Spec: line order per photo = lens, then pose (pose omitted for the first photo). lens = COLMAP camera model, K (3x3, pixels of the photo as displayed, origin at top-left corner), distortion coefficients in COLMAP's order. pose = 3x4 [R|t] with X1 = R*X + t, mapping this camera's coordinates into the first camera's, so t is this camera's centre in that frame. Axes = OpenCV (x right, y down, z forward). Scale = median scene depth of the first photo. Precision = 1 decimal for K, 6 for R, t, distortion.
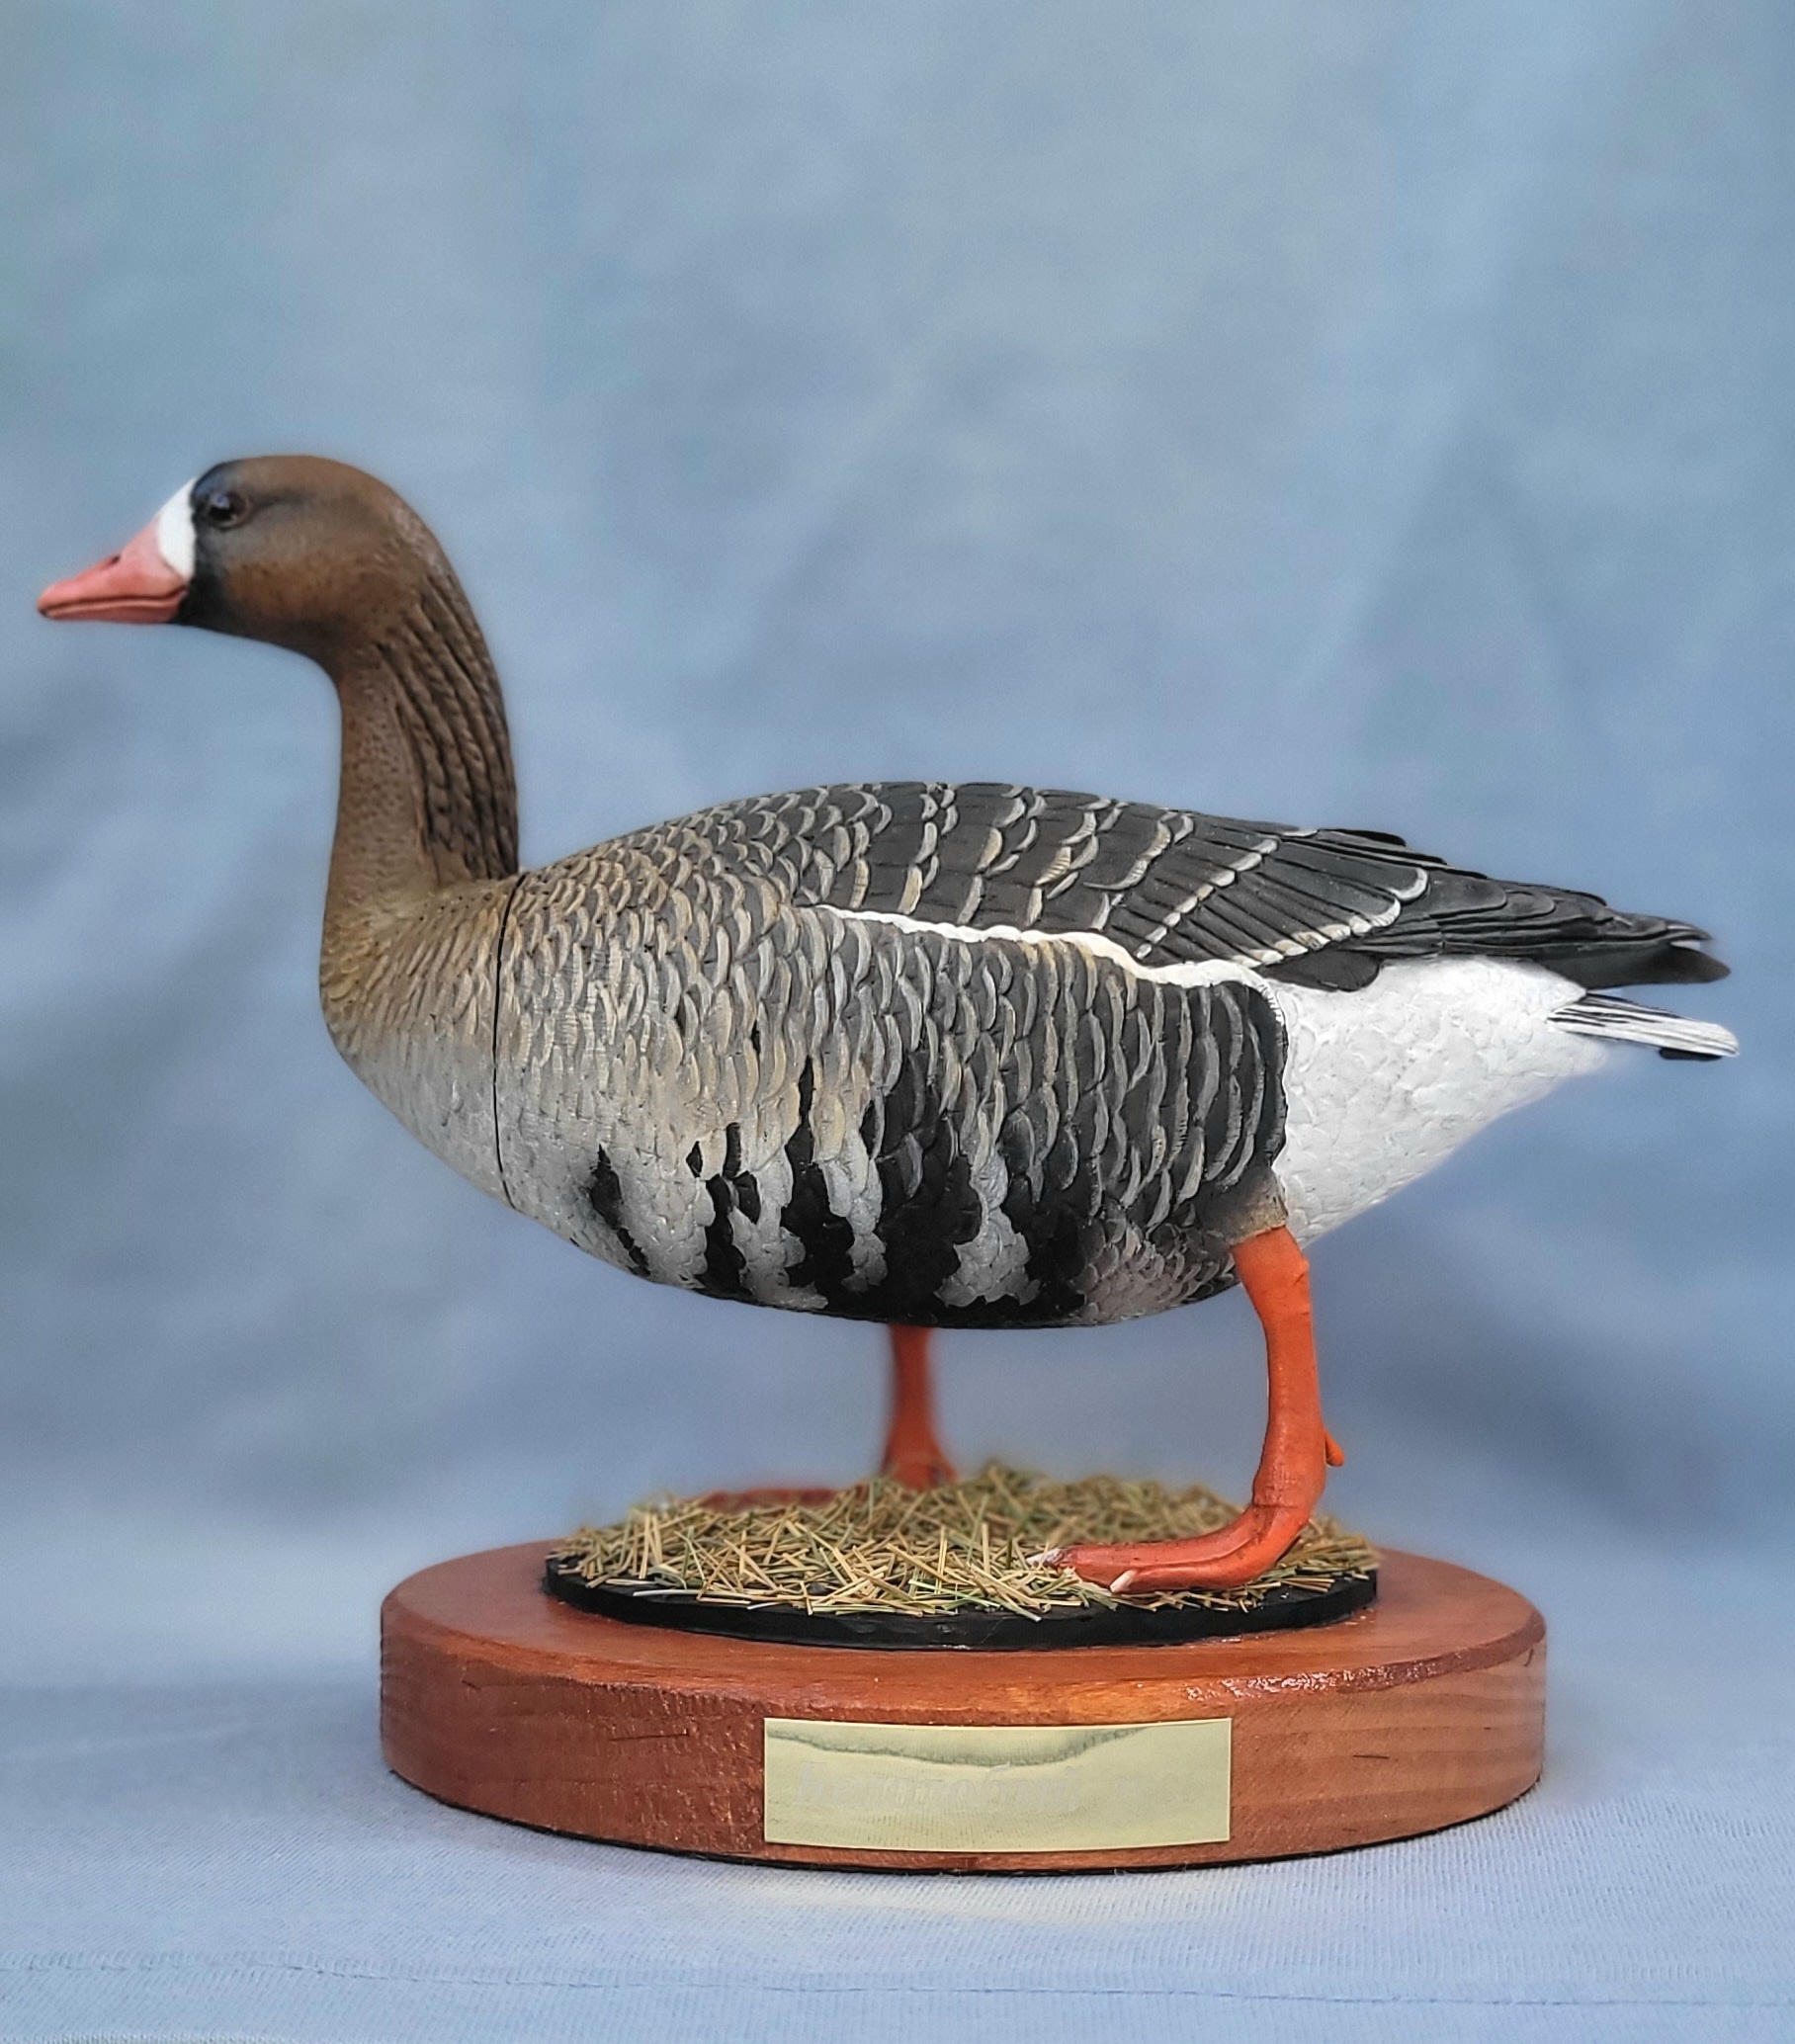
lens RADIAL K [[3142.4, 0, 886.7], [0, 3142.4, 1227.9], [0, 0, 1]] dist [0.029823, 0.000000]
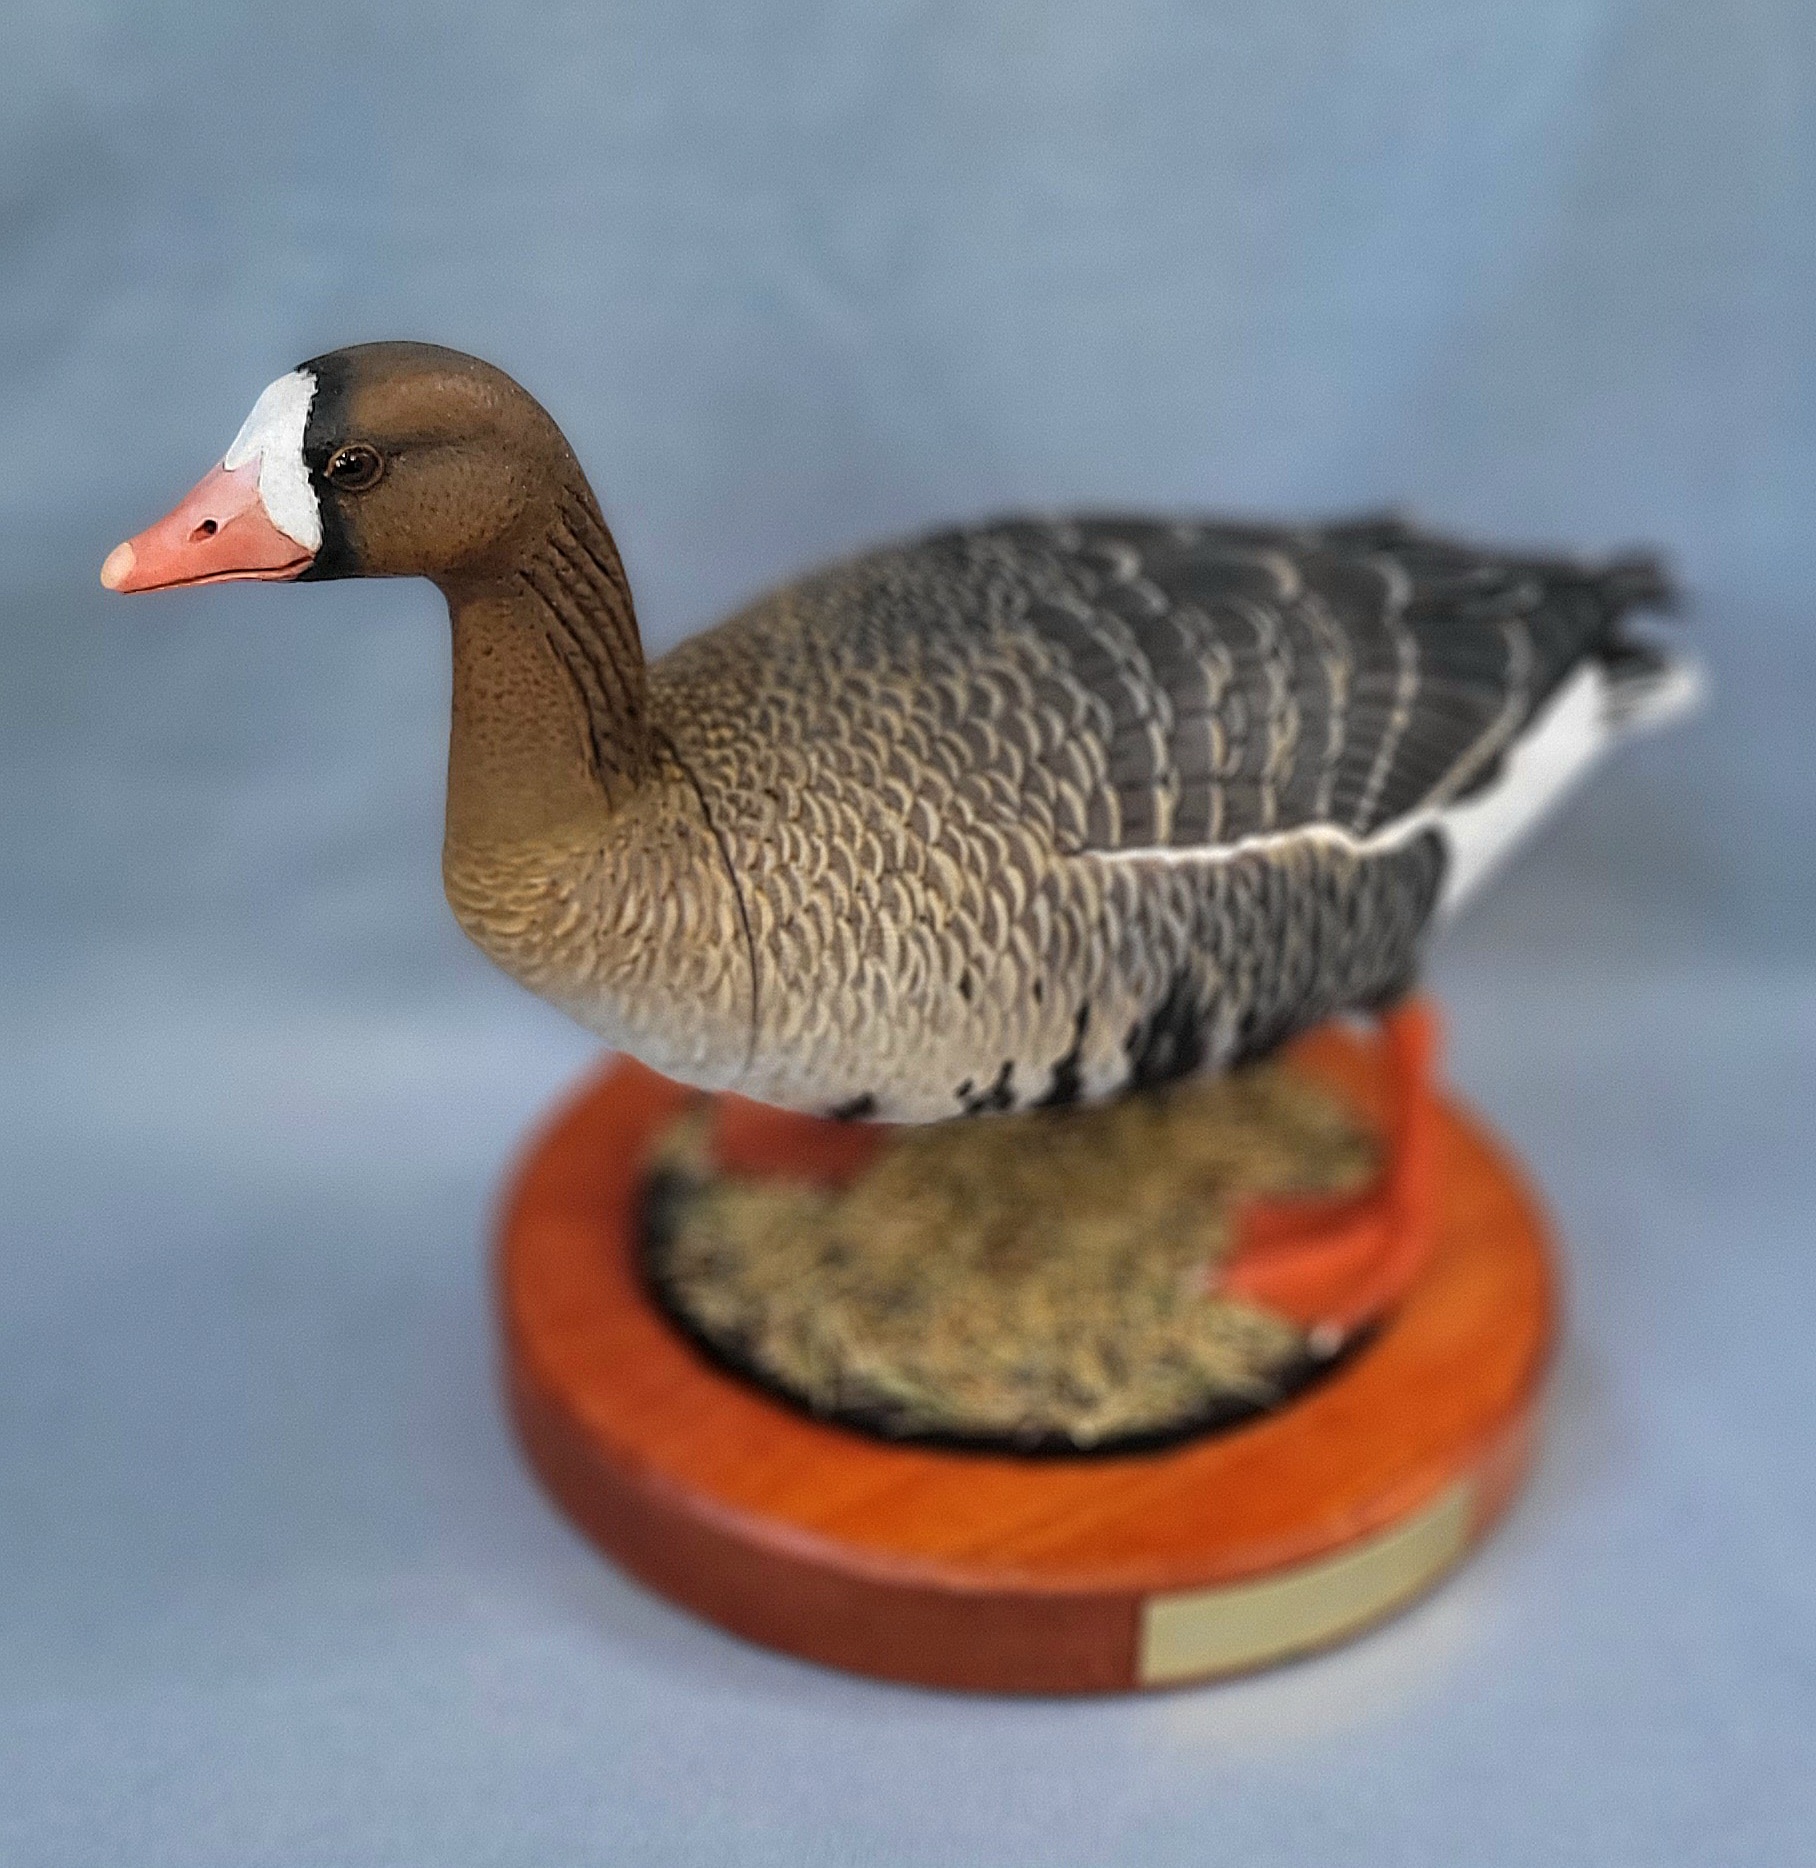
lens RADIAL K [[3142.4, 0, 933.2], [0, 3142.4, 996.9], [0, 0, 1]] dist [0.054184, 0.000000]
pose [[0.885830, -0.238131, 0.398244, -0.464164], [0.008387, 0.866344, 0.499377, -0.551578], [-0.463934, -0.439023, 0.769431, 0.234886]]
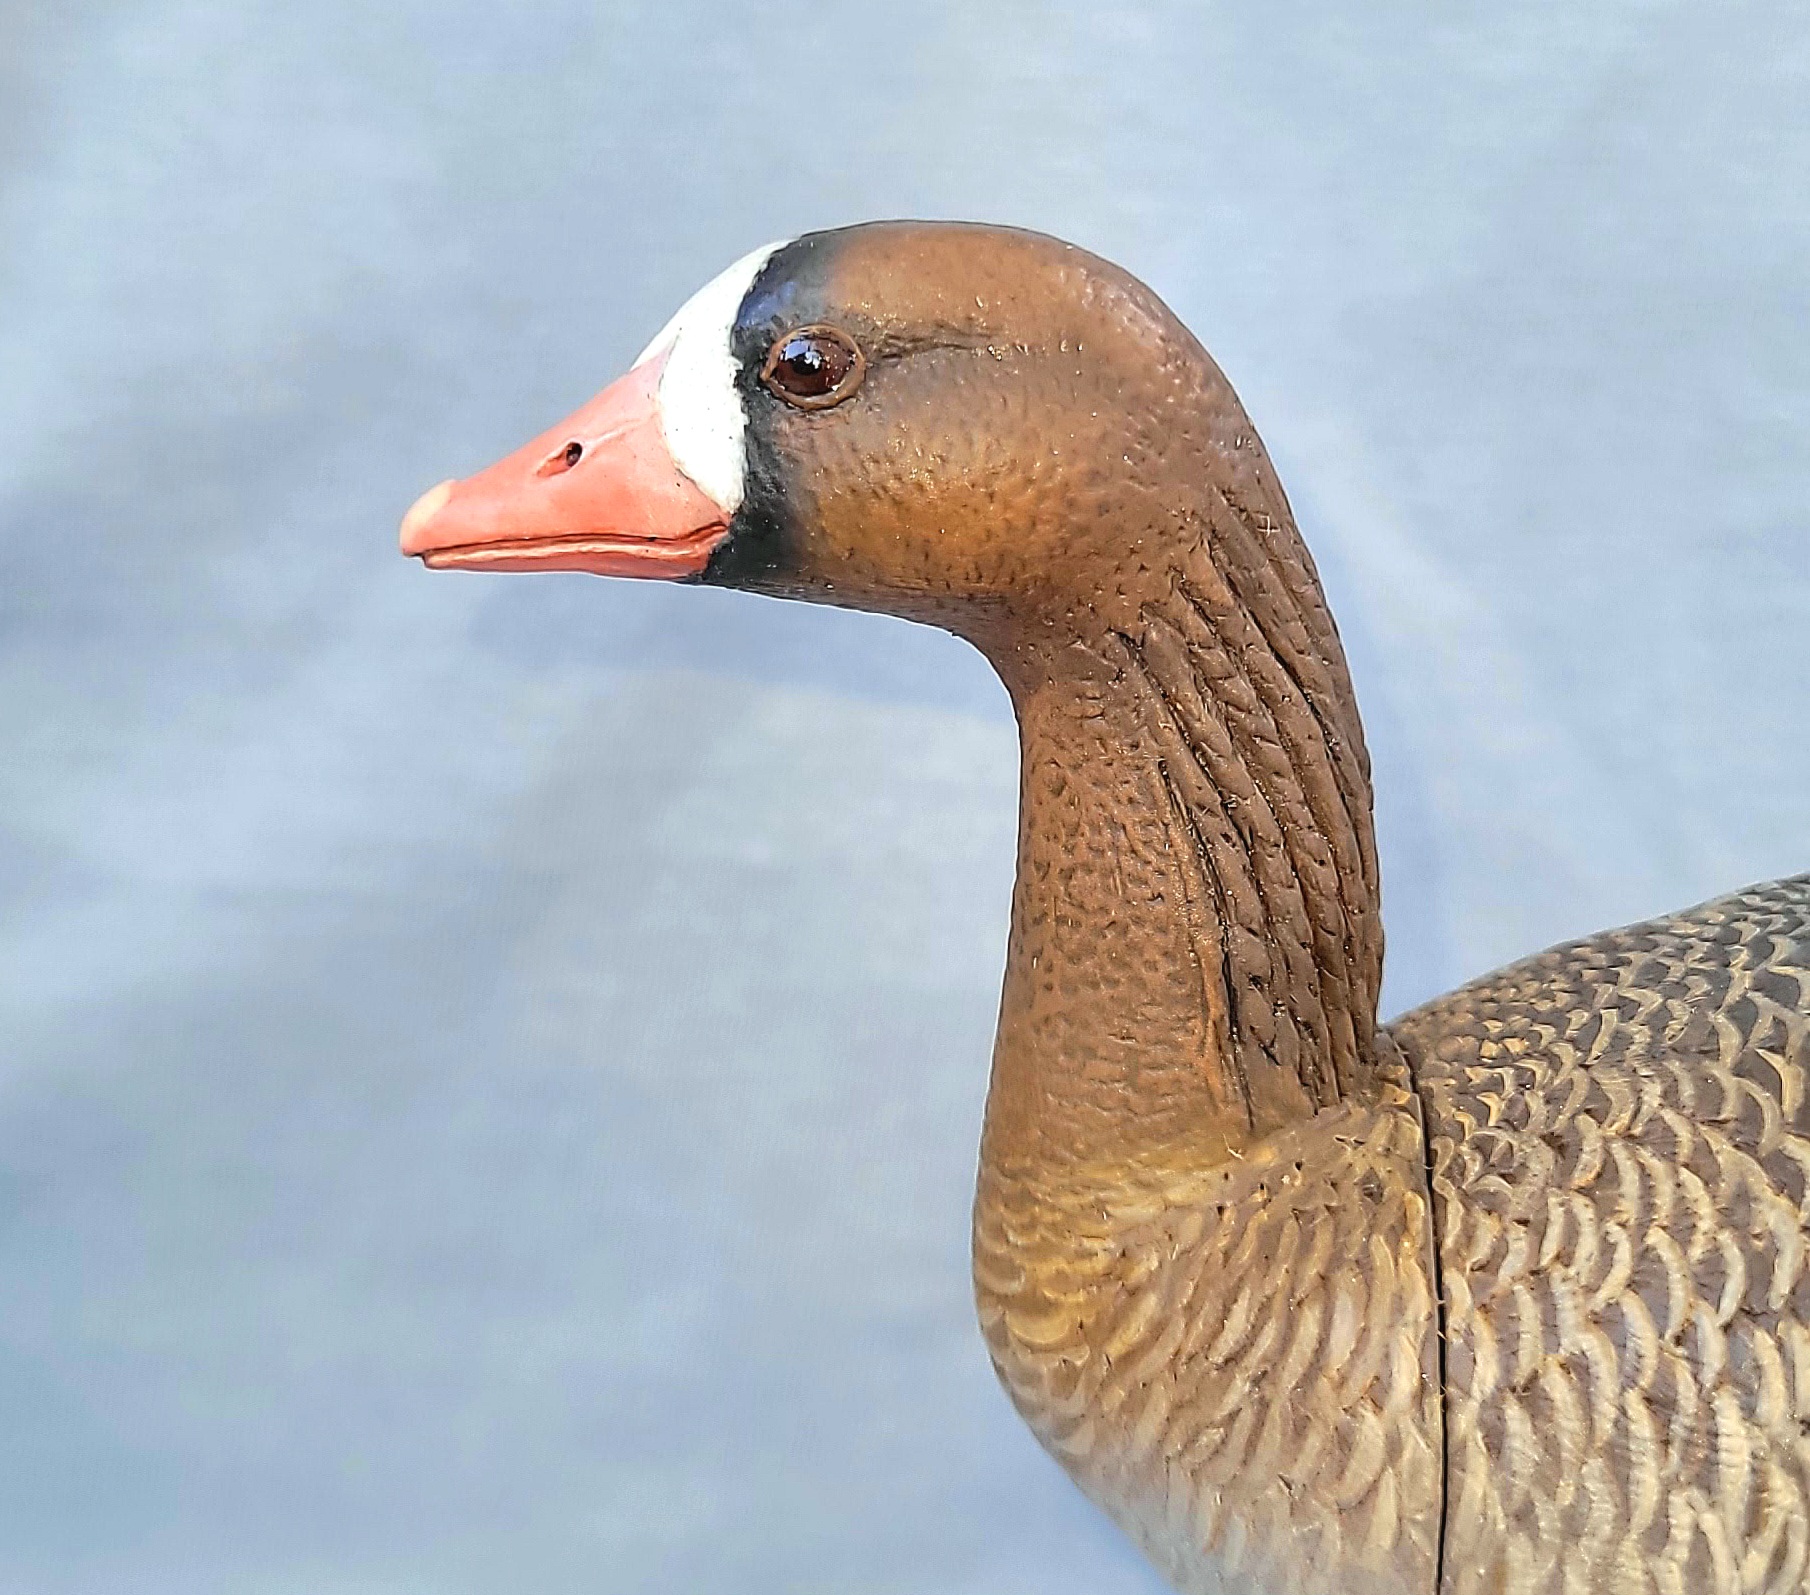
lens RADIAL K [[3278.3, 0, 919.7], [0, 3278.3, 634.4], [0, 0, 1]] dist [-0.049234, 0.000000]
pose [[0.999890, -0.004121, -0.014263, -0.196643], [0.005550, 0.994802, 0.101678, -0.250746], [0.013770, -0.101746, 0.994715, 0.534487]]
